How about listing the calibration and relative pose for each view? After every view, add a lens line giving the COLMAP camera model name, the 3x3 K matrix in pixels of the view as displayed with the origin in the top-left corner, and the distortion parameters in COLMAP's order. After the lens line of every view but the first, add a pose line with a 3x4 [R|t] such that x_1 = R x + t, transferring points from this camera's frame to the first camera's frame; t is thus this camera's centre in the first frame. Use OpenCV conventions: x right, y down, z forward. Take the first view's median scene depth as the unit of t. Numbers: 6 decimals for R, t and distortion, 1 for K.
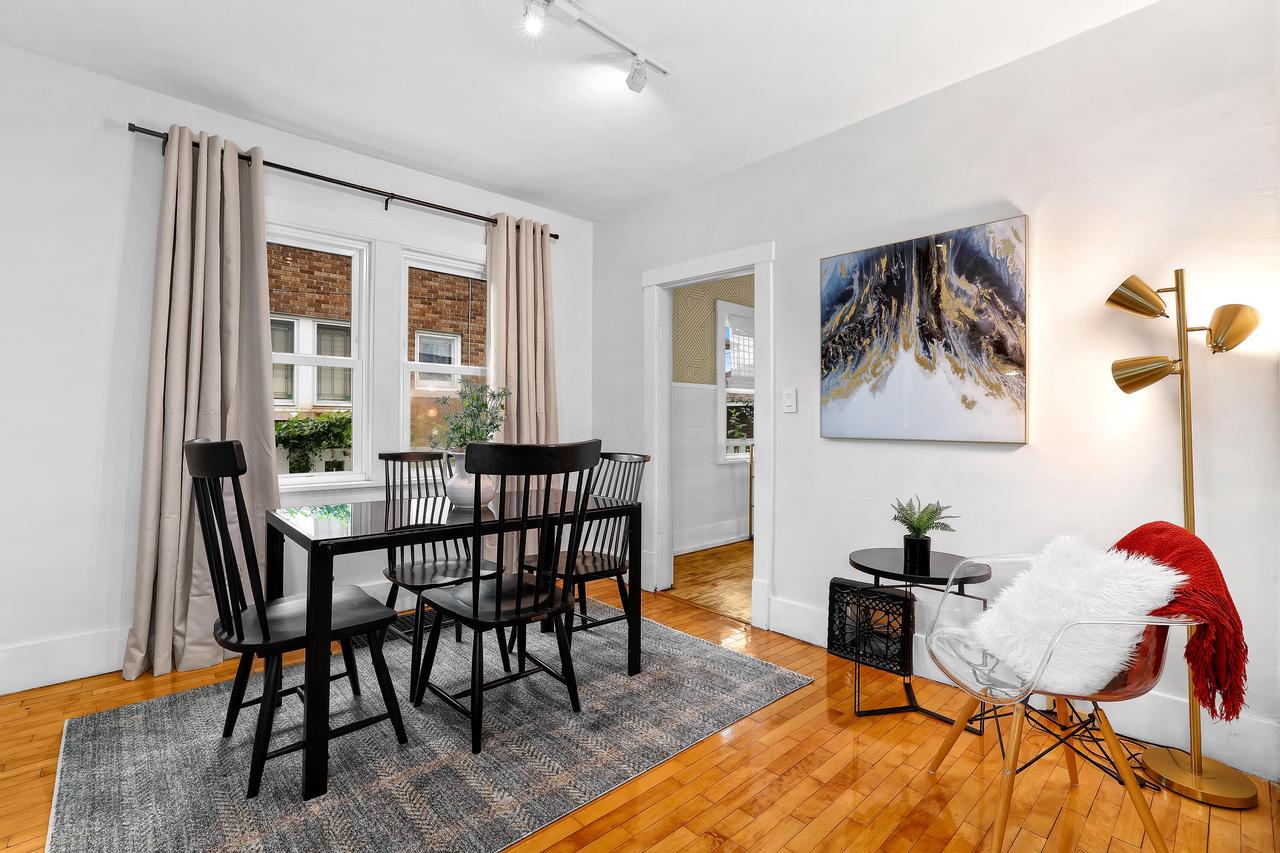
lens RADIAL K [[579.1, 0, 605.3], [0, 579.1, 408.8], [0, 0, 1]] dist [0.002091, 0.000090]
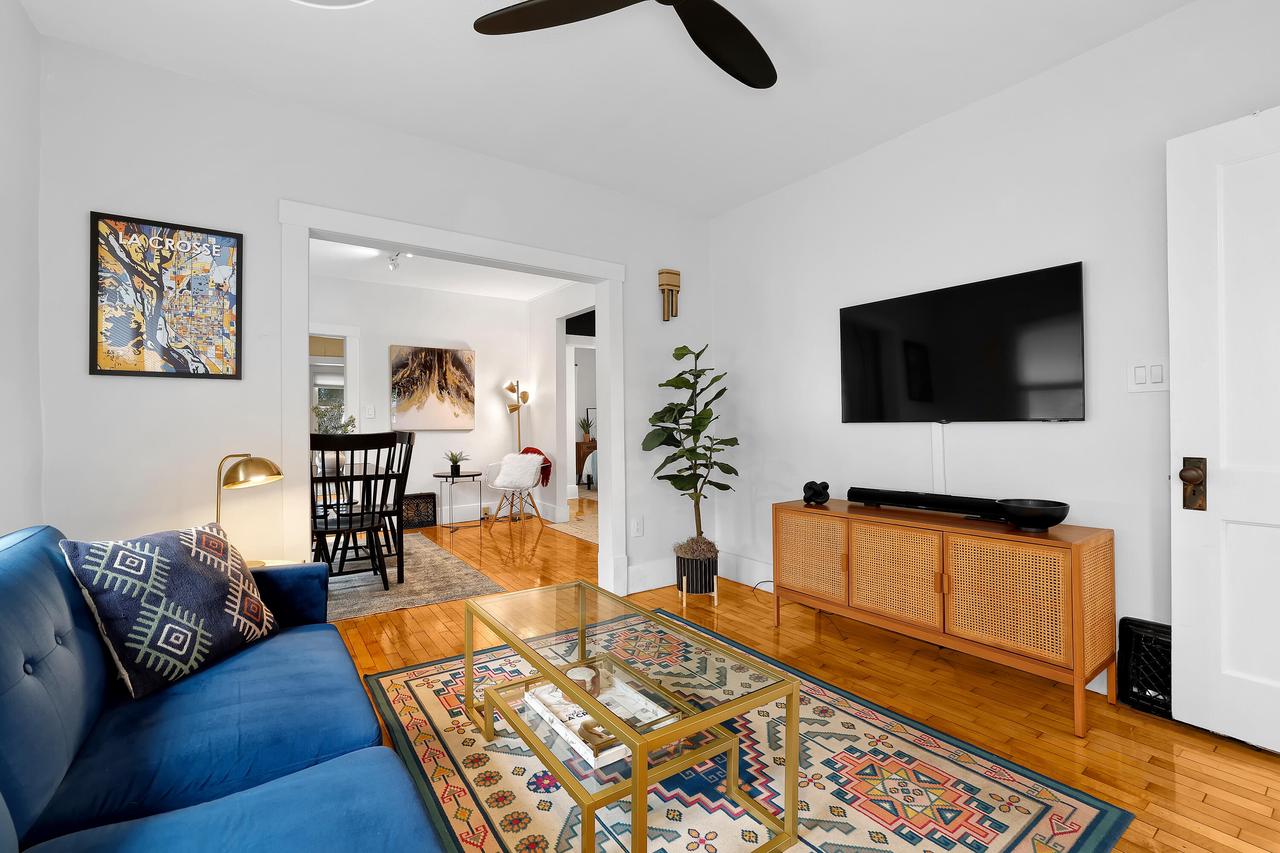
lens RADIAL K [[552.3, 0, 637.3], [0, 552.3, 421.8], [0, 0, 1]] dist [-0.023747, 0.001610]
pose [[0.114699, -0.006556, 0.993379, -1.723509], [-0.007667, 0.999943, 0.007485, -0.004166], [-0.993371, -0.008475, 0.114642, -0.121353]]
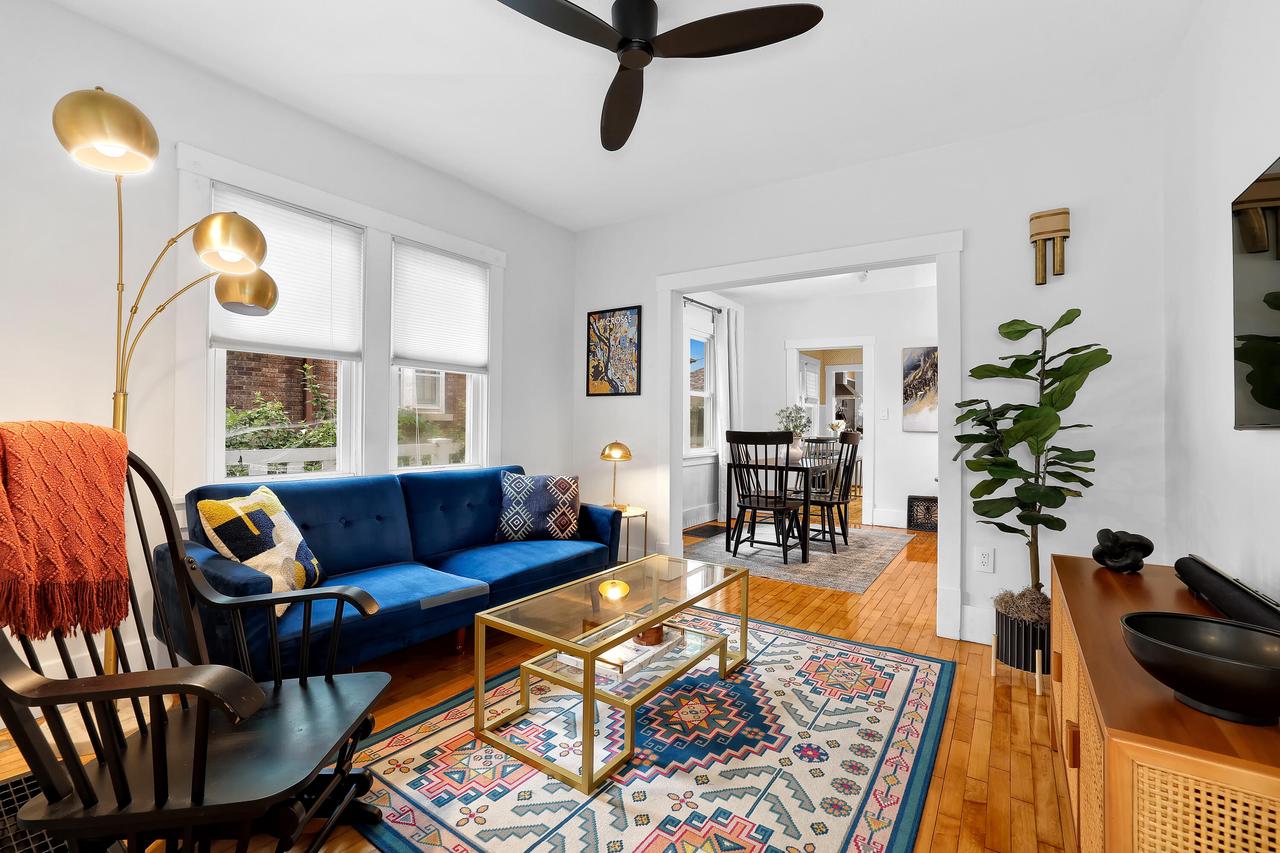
lens RADIAL K [[552.3, 0, 631.8], [0, 552.3, 424.4], [0, 0, 1]] dist [-0.023747, 0.001610]
pose [[0.969801, 0.000349, 0.243895, -1.263379], [-0.005374, 0.999787, 0.019937, -0.013680], [-0.243836, -0.020646, 0.969597, -0.836386]]
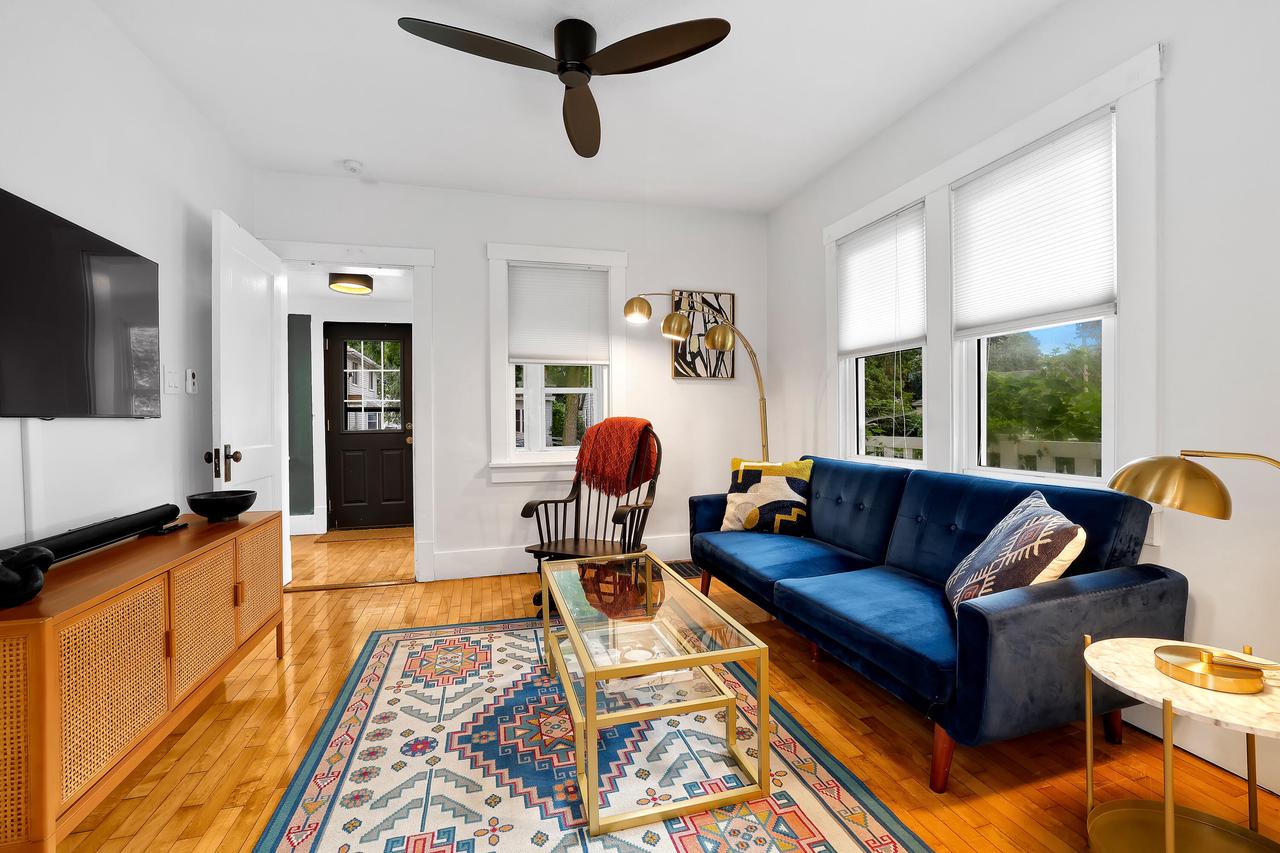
lens RADIAL K [[552.3, 0, 639.9], [0, 552.3, 427.8], [0, 0, 1]] dist [-0.023747, 0.001610]
pose [[-0.428095, 0.006539, -0.903710, -0.352300], [0.020481, 0.999787, -0.002468, 0.029075], [0.903502, -0.019565, -0.428138, 0.355457]]
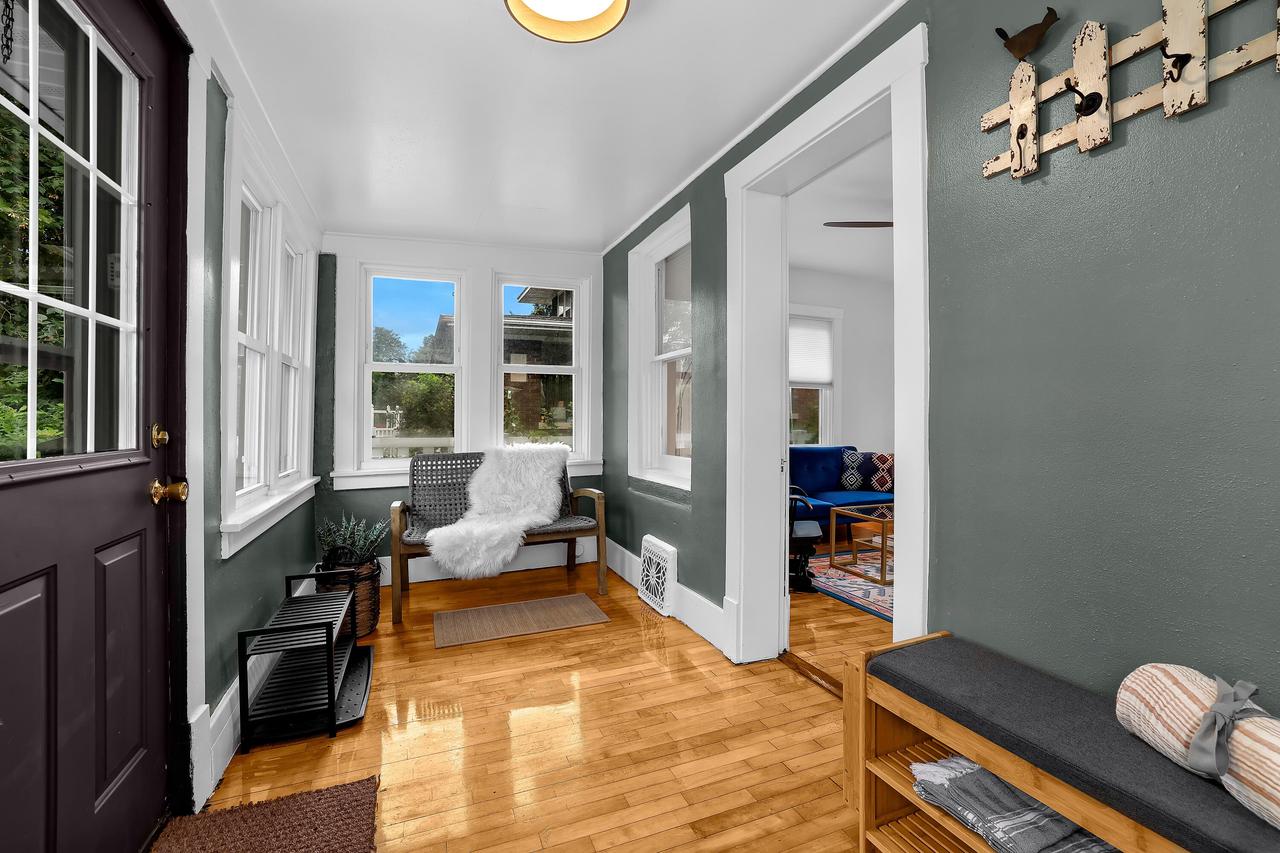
lens RADIAL K [[552.3, 0, 641.5], [0, 552.3, 419.8], [0, 0, 1]] dist [-0.023747, 0.001610]
pose [[0.945366, -0.008205, -0.325906, -1.283156], [0.015227, 0.999703, 0.019002, -0.039158], [0.325654, -0.022927, 0.945211, -1.750301]]
